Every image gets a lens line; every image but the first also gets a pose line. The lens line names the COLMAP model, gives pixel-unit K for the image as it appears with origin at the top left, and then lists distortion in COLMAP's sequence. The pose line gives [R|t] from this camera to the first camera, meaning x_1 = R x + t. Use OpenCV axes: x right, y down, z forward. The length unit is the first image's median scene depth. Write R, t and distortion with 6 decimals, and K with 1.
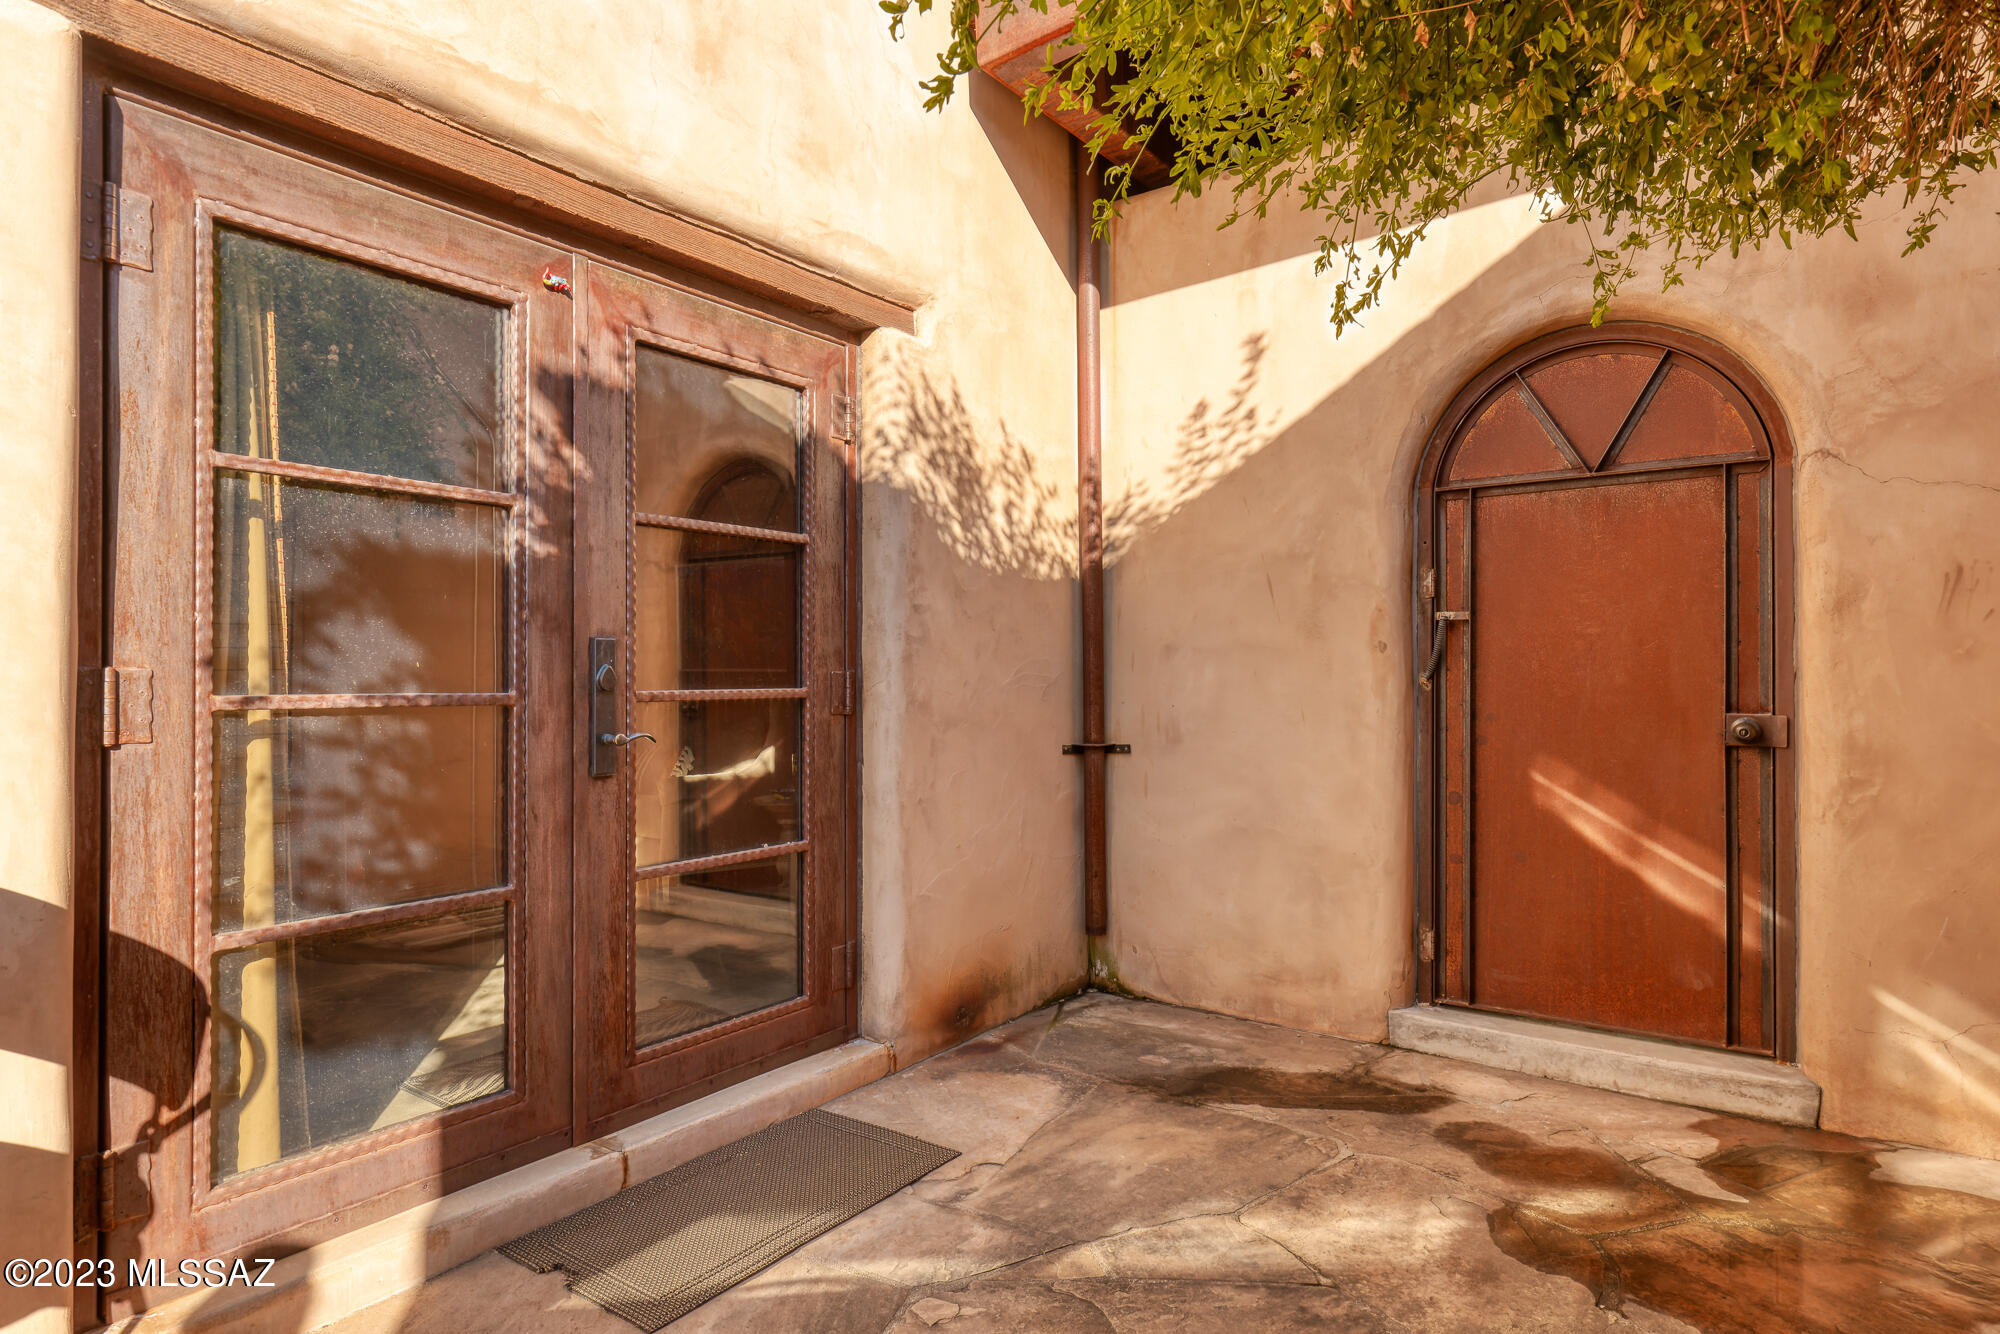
lens RADIAL K [[1142.0, 0, 1004.3], [0, 1142.0, 664.3], [0, 0, 1]] dist [0.004088, 0.003521]
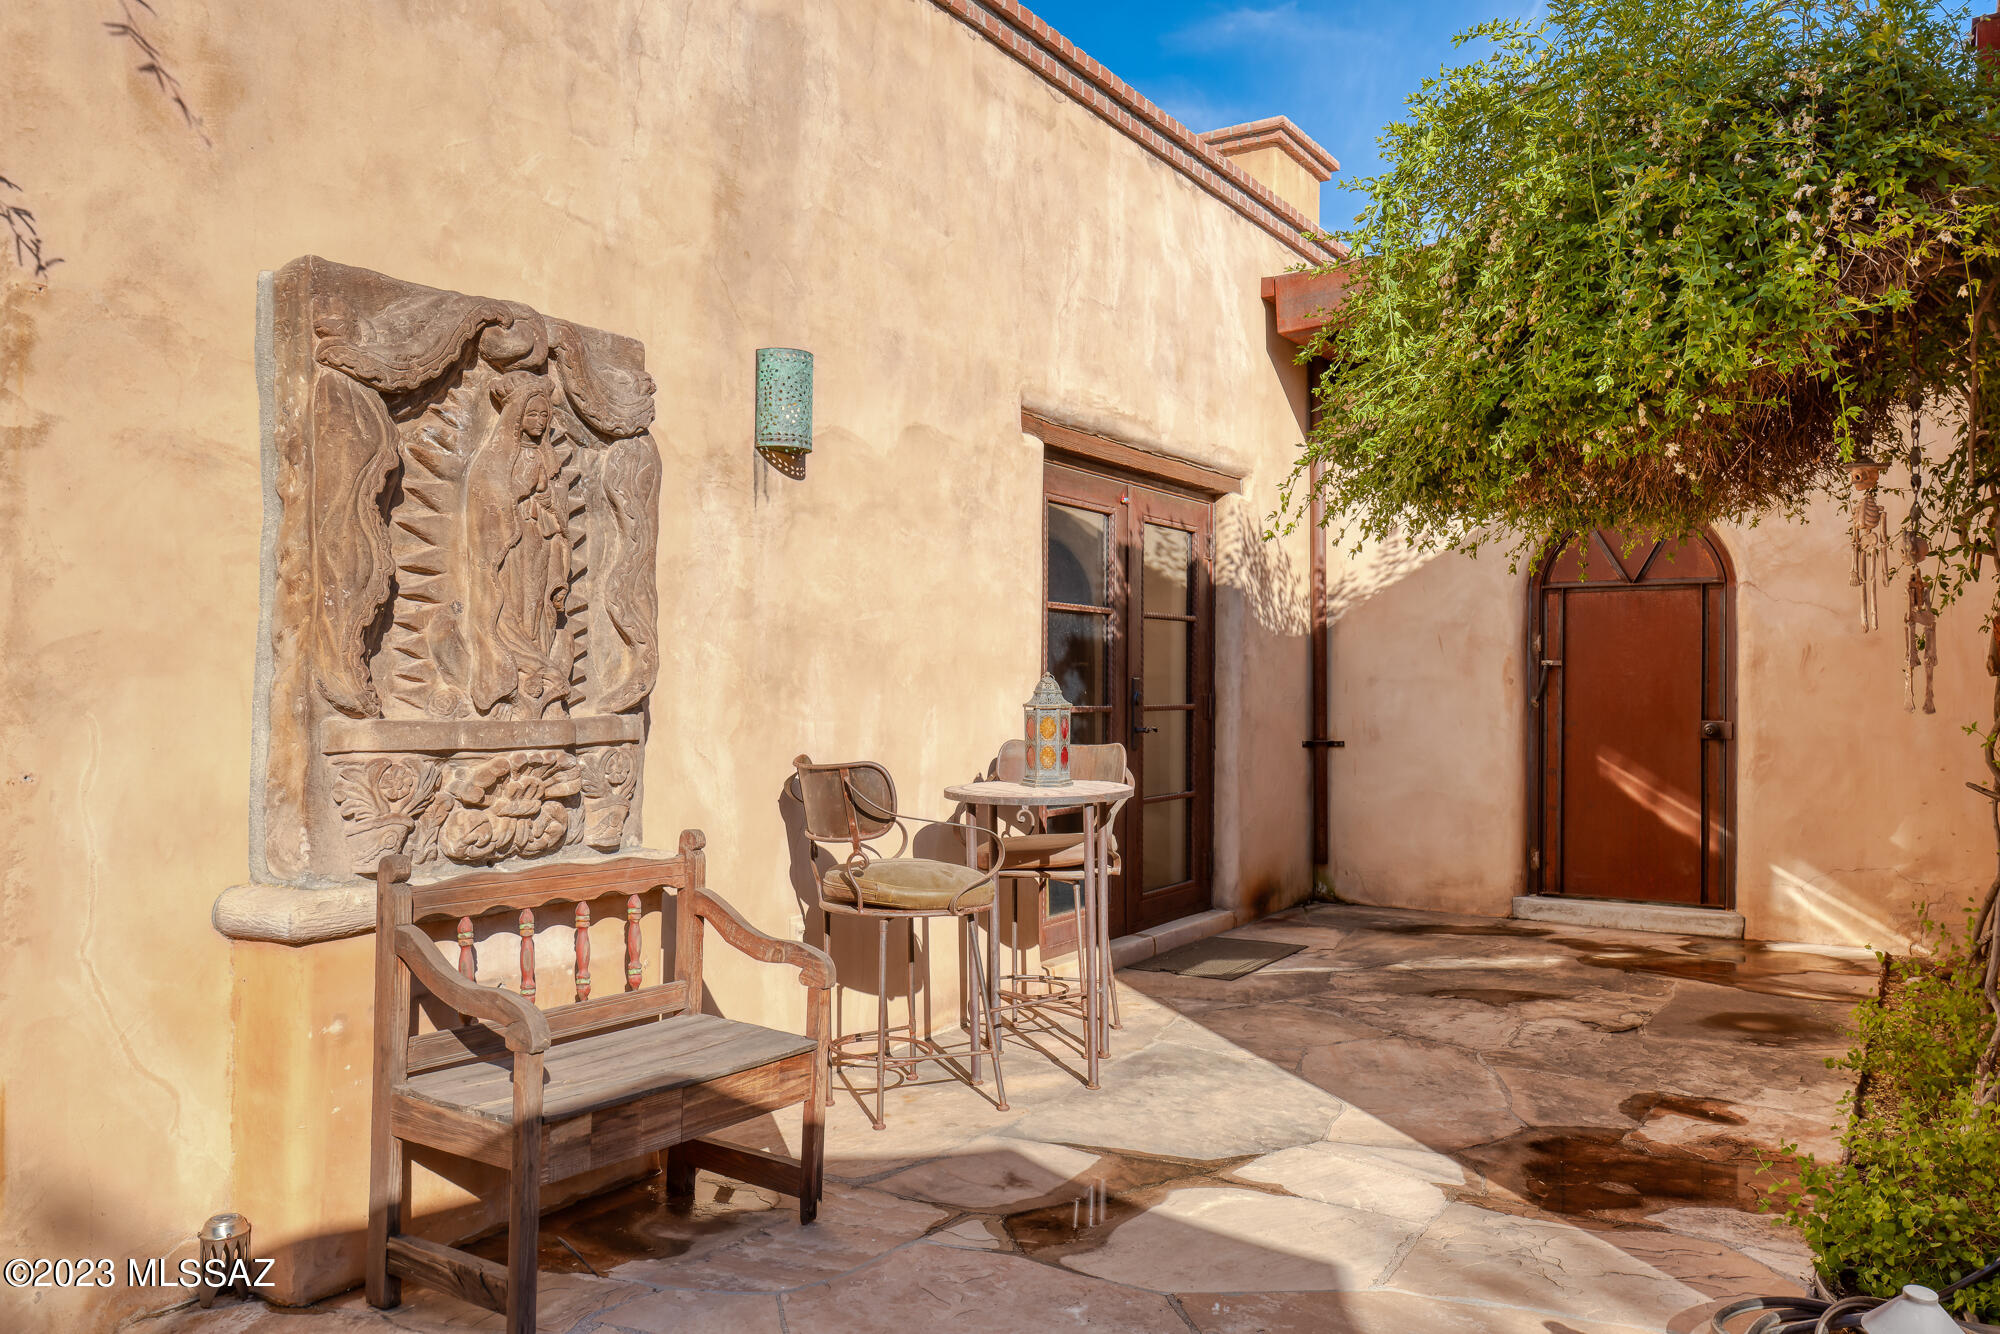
lens RADIAL K [[1466.3, 0, 994.3], [0, 1466.3, 675.1], [0, 0, 1]] dist [-0.010350, -0.011402]
pose [[0.998772, 0.006130, 0.049163, -0.539923], [-0.006195, 0.999980, 0.001178, -0.022810], [-0.049155, -0.001481, 0.998790, -1.125745]]
